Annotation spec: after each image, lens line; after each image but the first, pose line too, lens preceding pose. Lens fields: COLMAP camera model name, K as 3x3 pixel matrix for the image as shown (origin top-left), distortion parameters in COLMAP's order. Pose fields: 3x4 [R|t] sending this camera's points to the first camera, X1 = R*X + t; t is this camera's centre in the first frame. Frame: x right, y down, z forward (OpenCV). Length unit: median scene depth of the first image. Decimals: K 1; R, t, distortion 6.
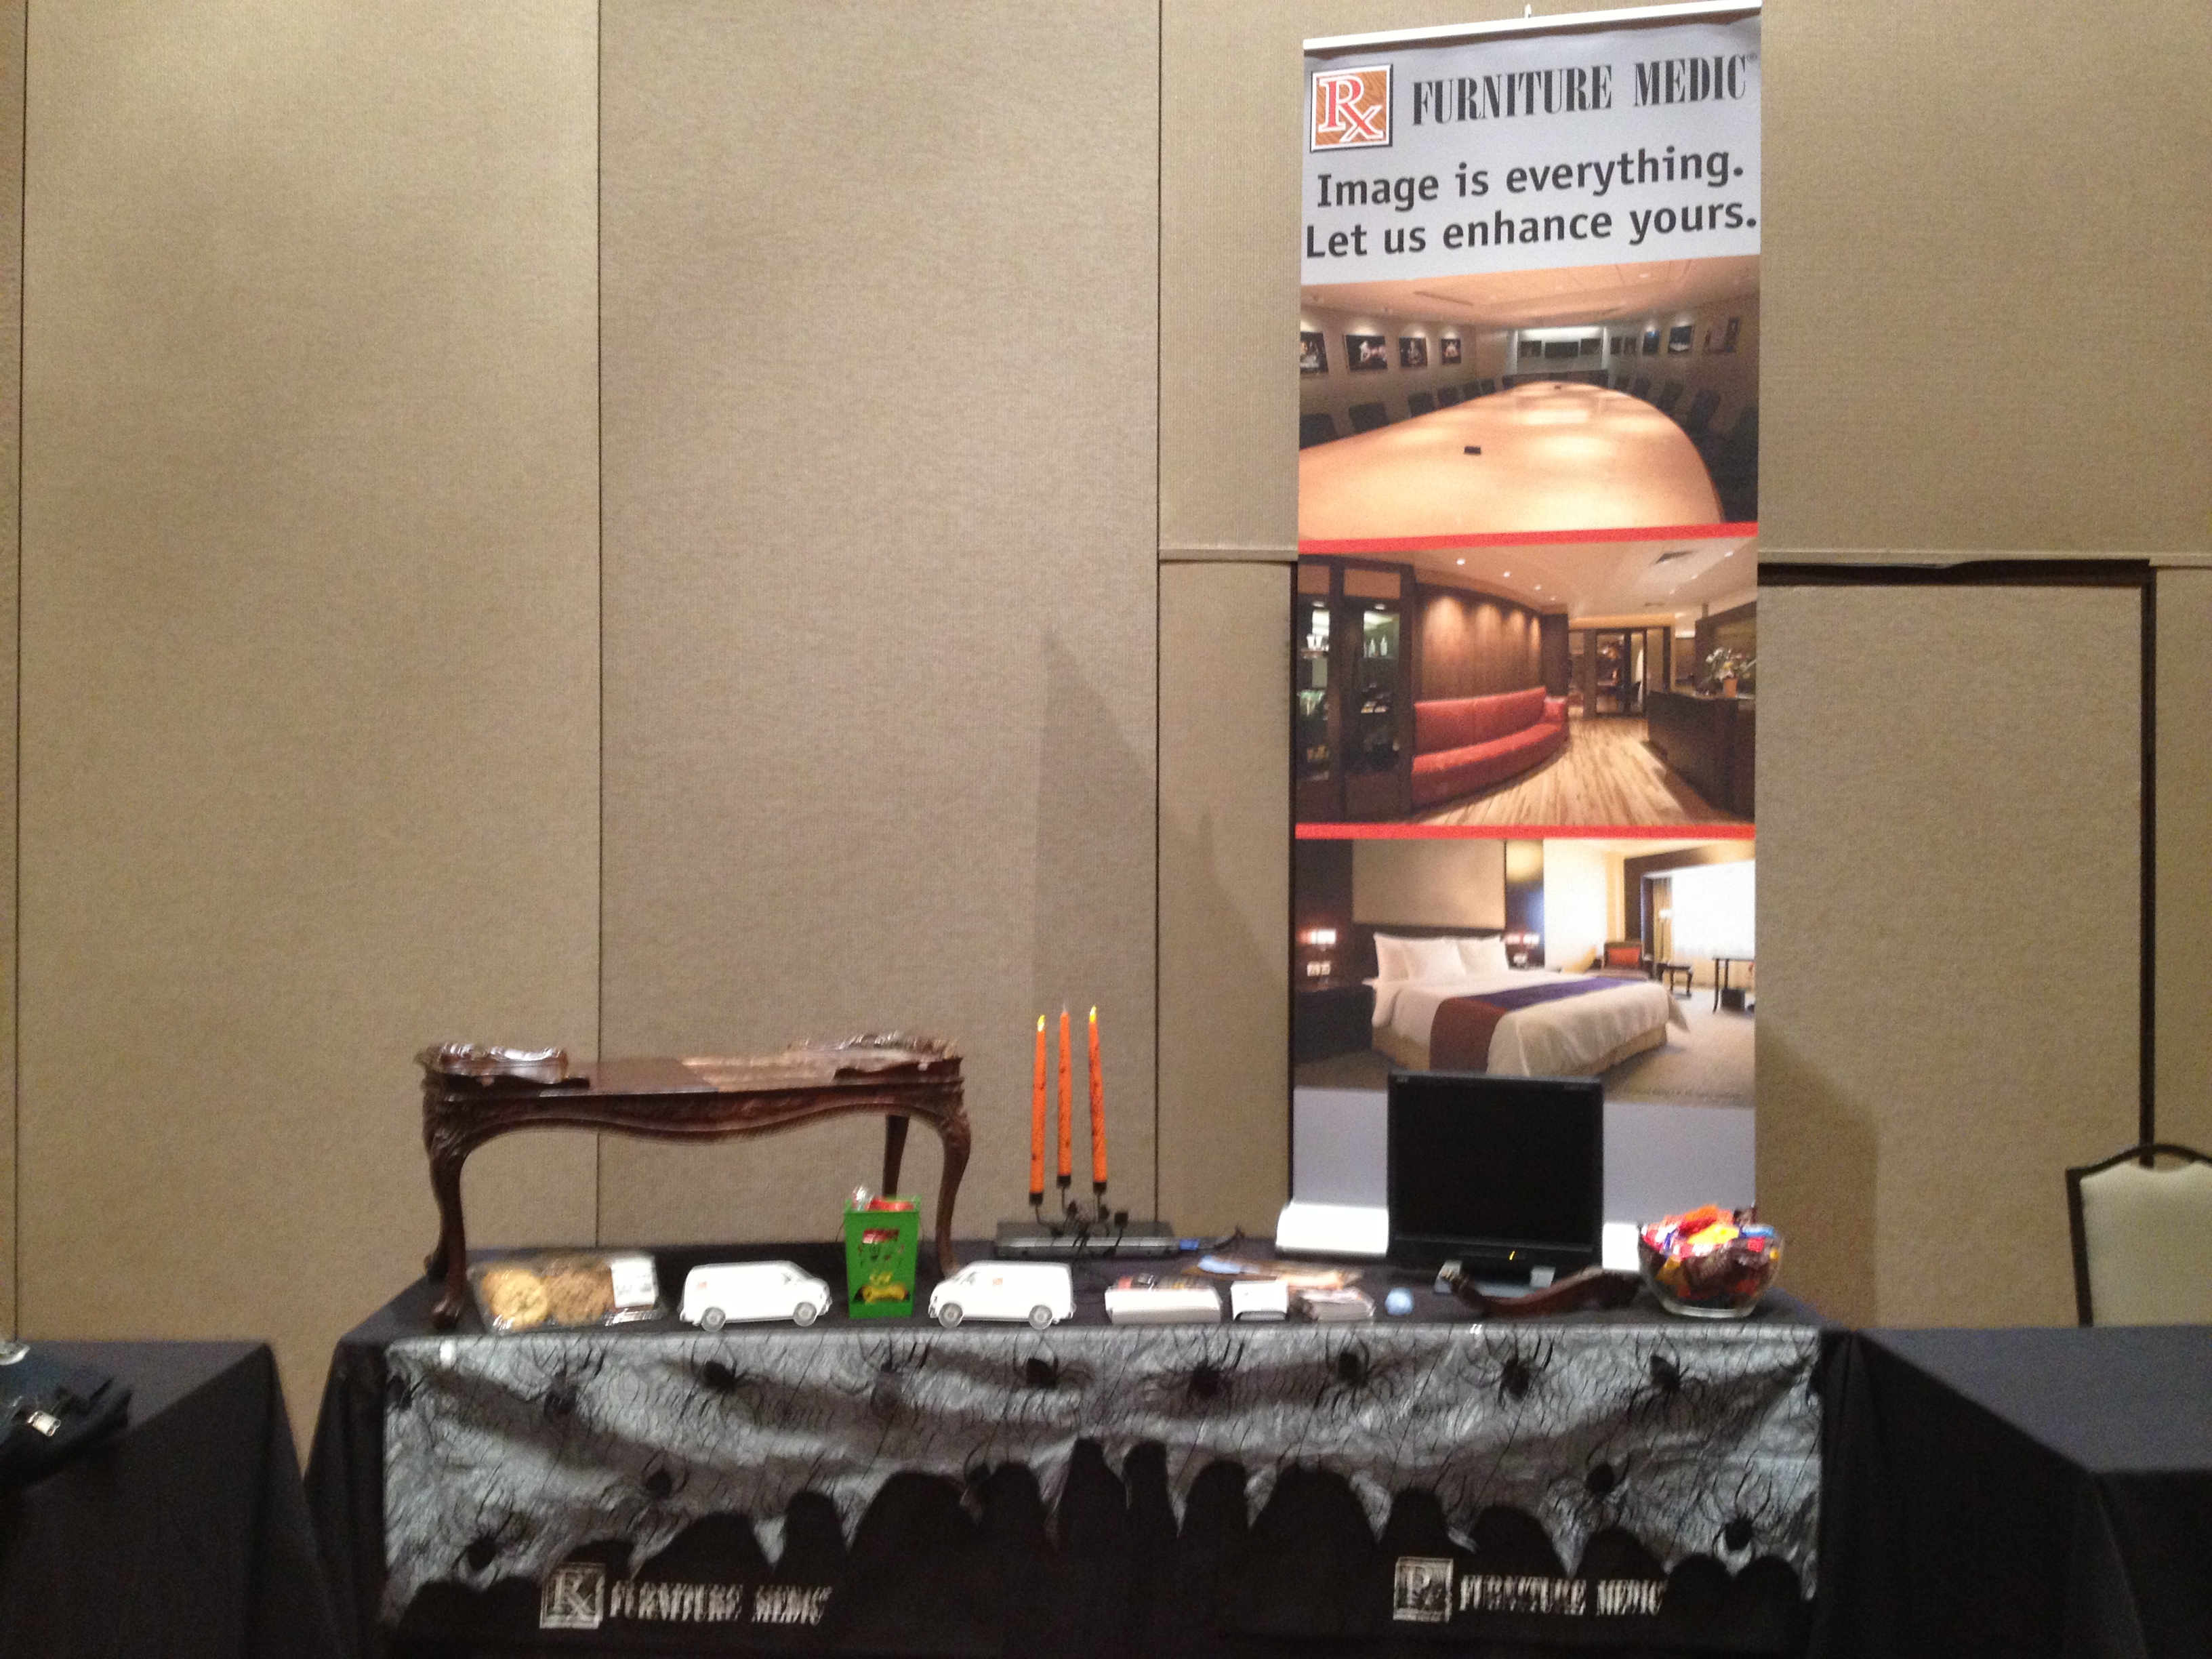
lens RADIAL K [[2060.1, 0, 1137.4], [0, 2060.1, 826.9], [0, 0, 1]] dist [0.198779, -0.590219]
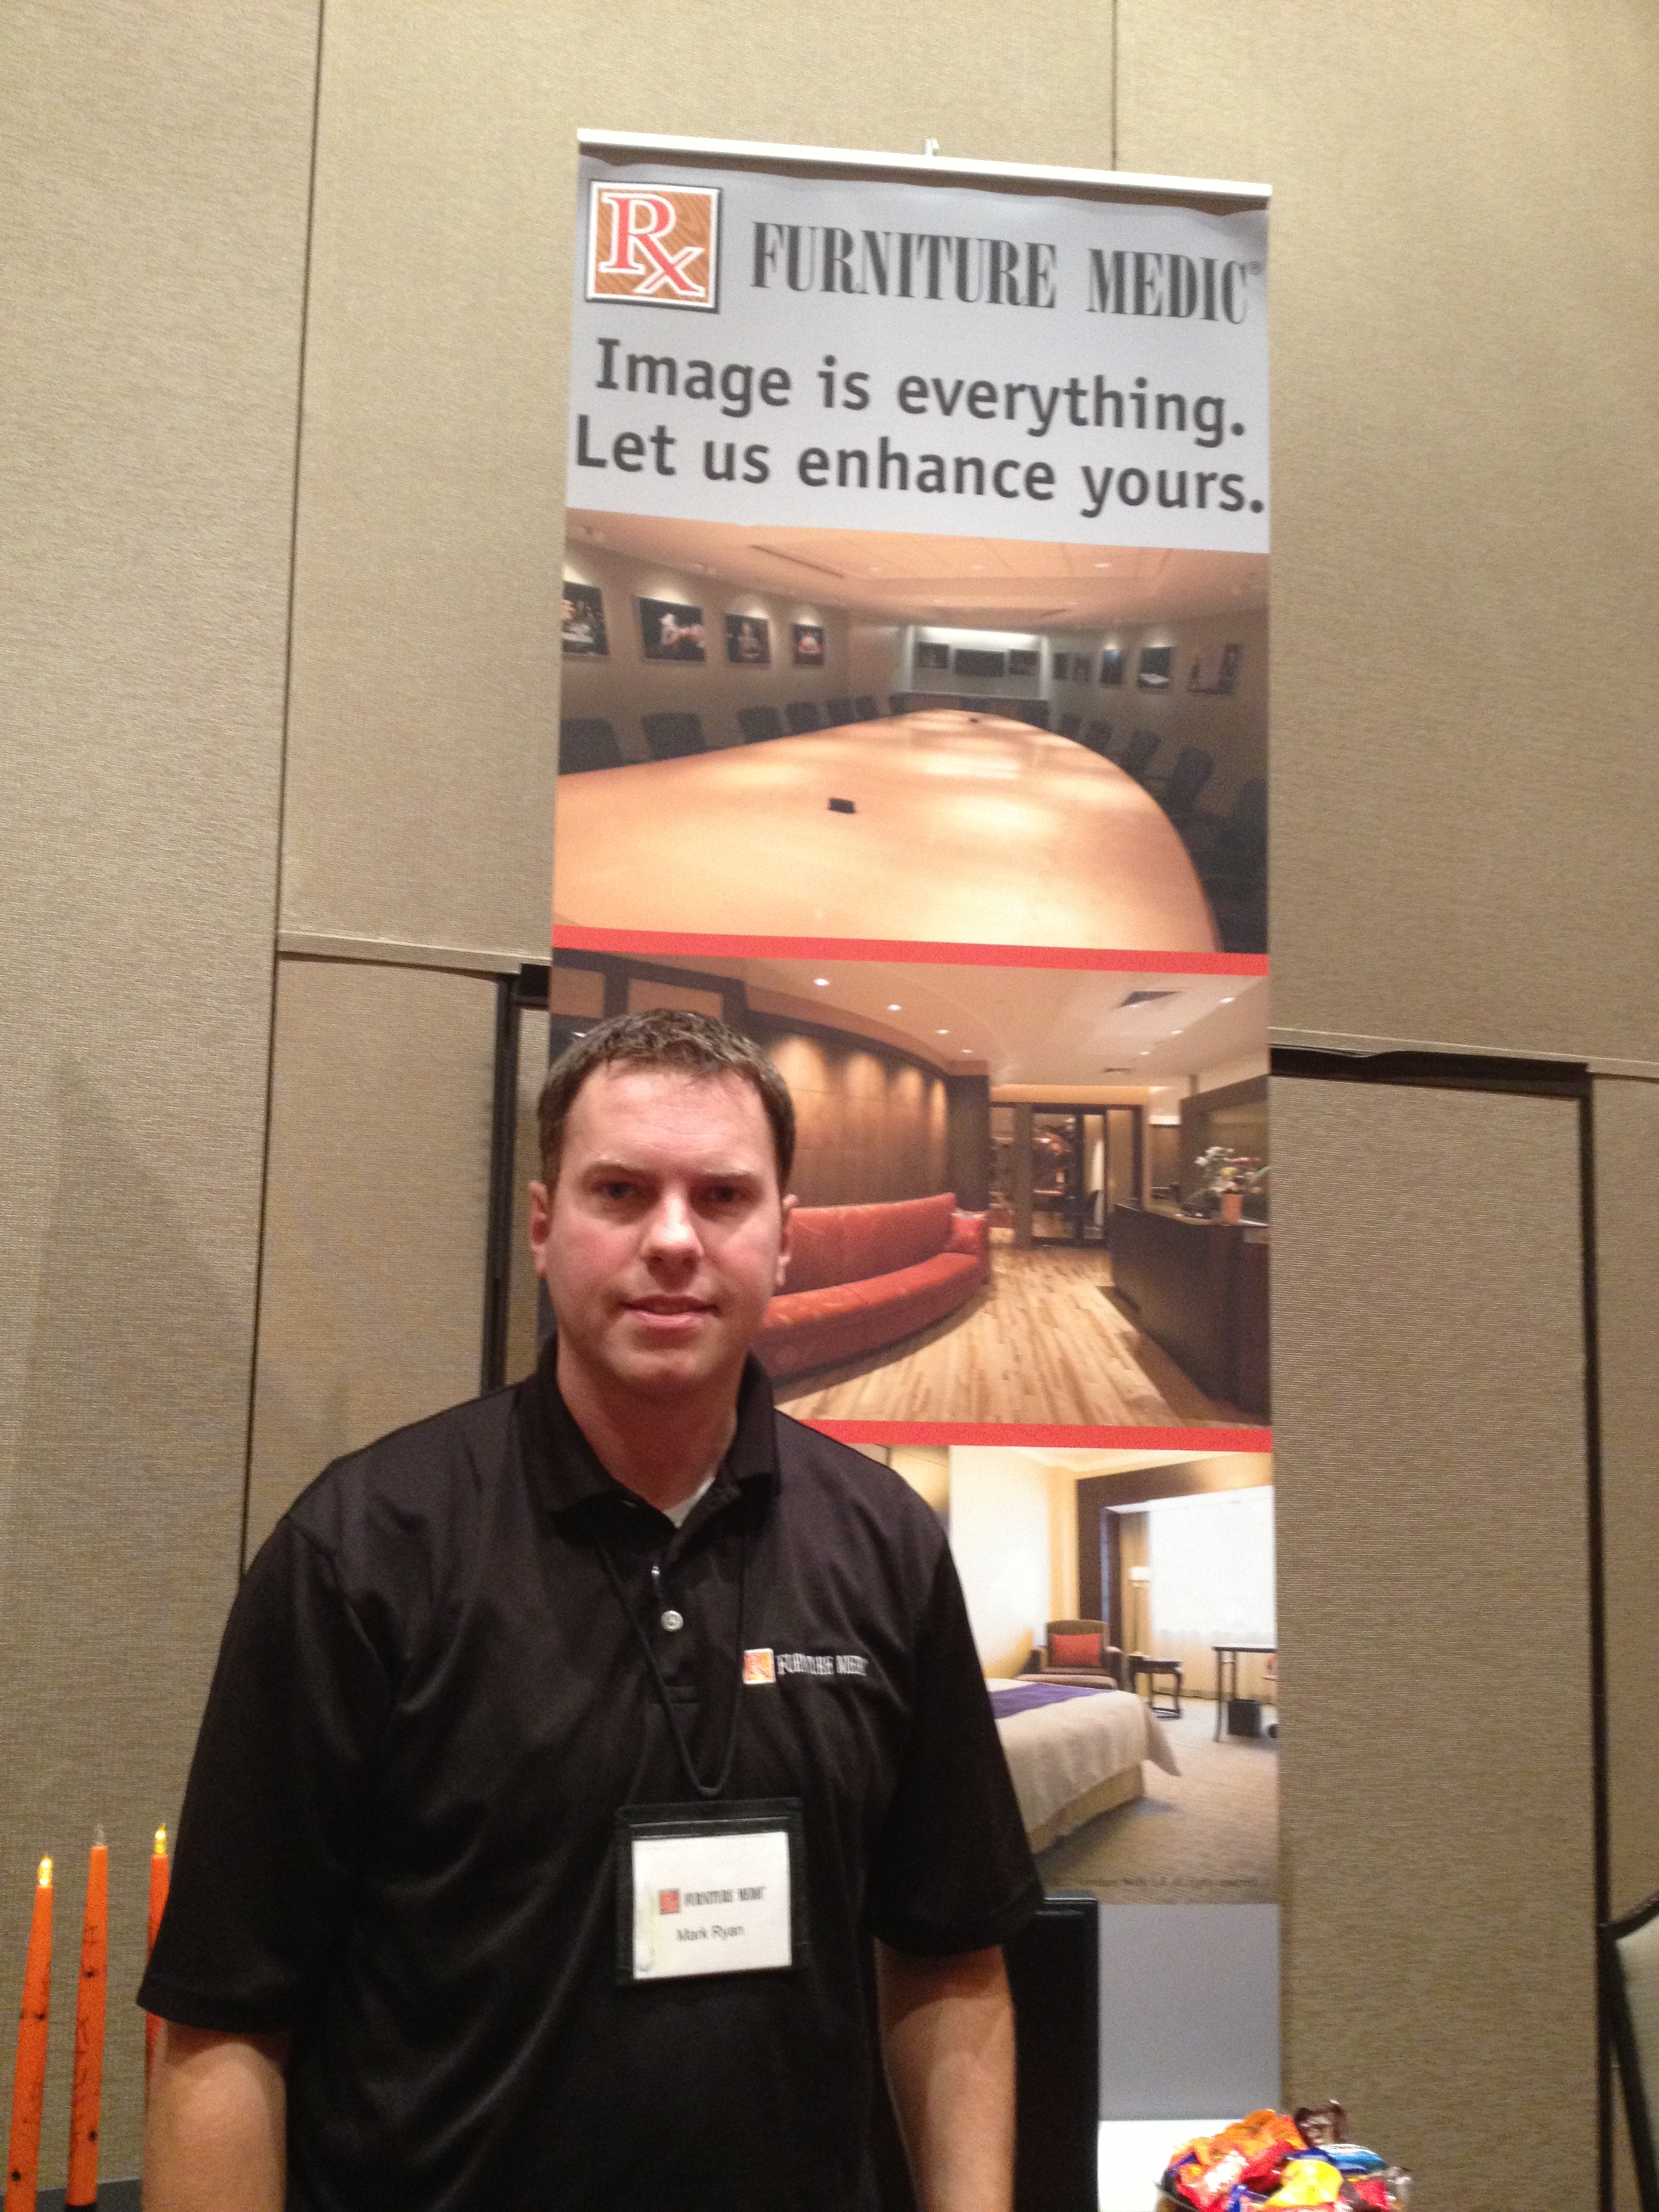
lens RADIAL K [[2043.1, 0, 811.1], [0, 2043.1, 1111.8], [0, 0, 1]] dist [0.176923, -0.444564]
pose [[0.938379, 0.055371, 0.341143, -0.049761], [-0.017634, 0.993468, -0.112744, -0.022475], [-0.345157, 0.099781, 0.933226, 0.448755]]
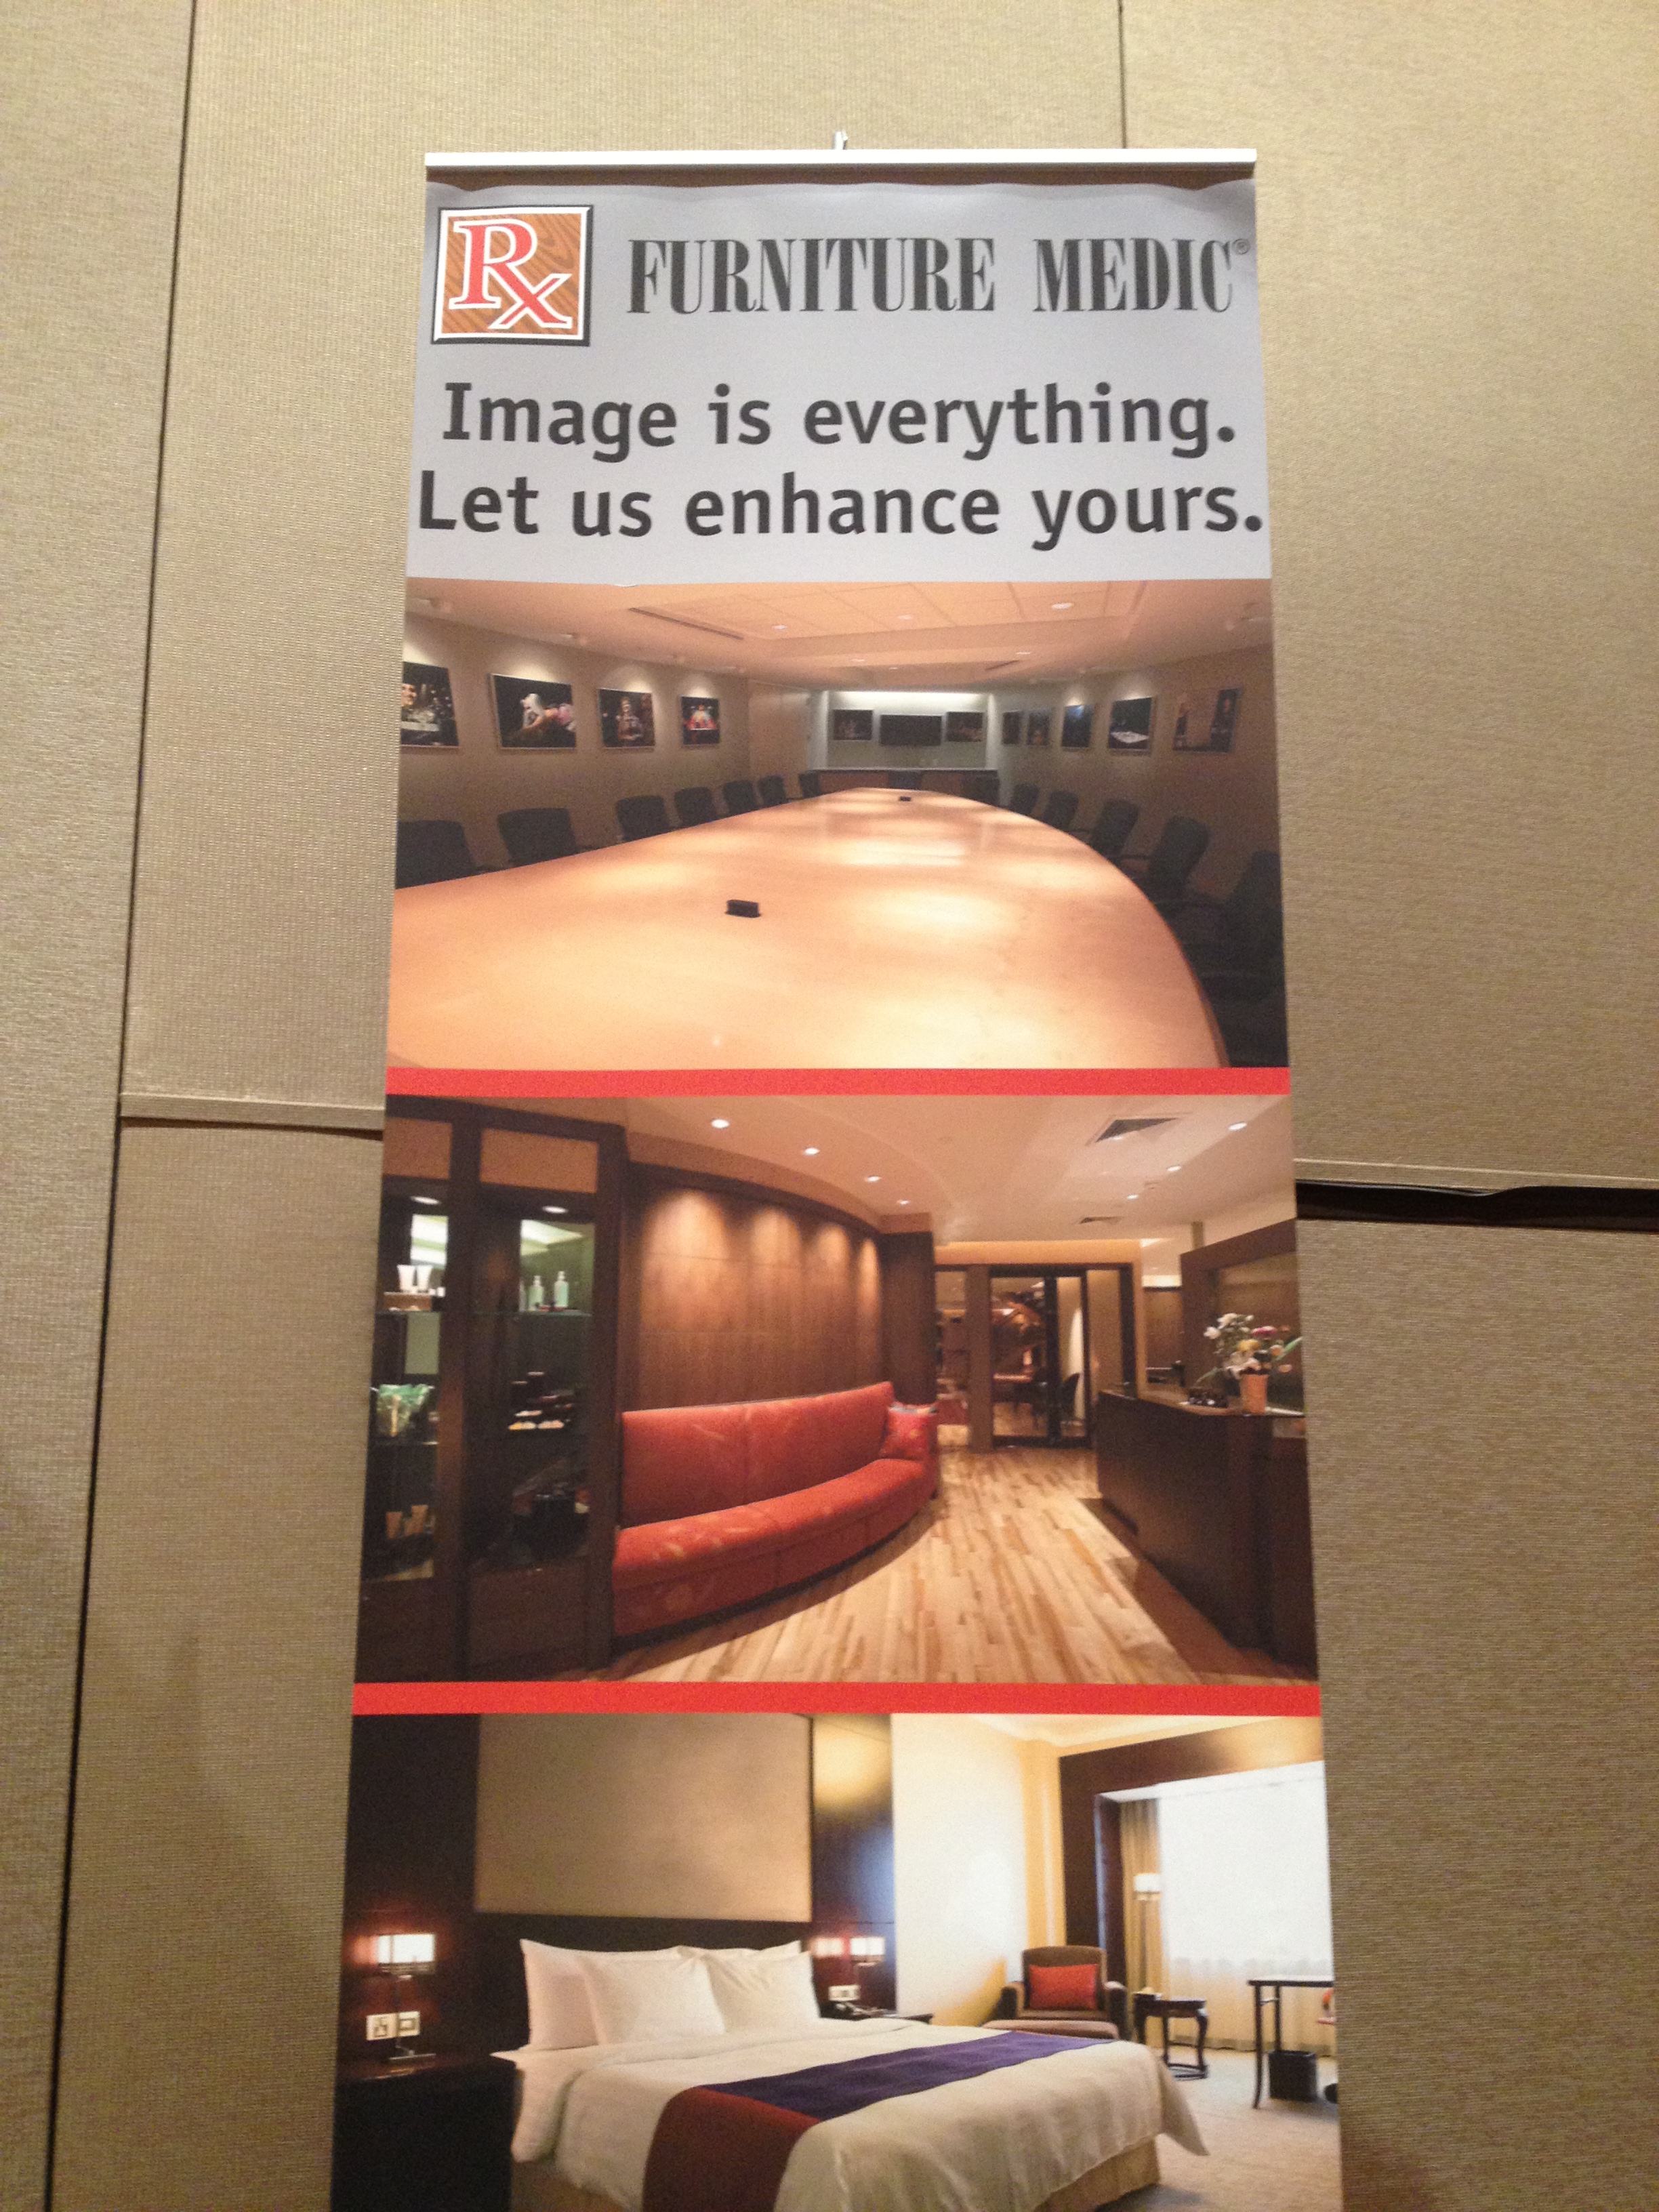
lens RADIAL K [[2043.1, 0, 811.1], [0, 2043.1, 1111.8], [0, 0, 1]] dist [0.176923, -0.444564]
pose [[0.973269, 0.042901, 0.225626, 0.067867], [0.001151, 0.981475, -0.191587, -0.037701], [-0.229666, 0.186725, 0.955190, 0.534996]]
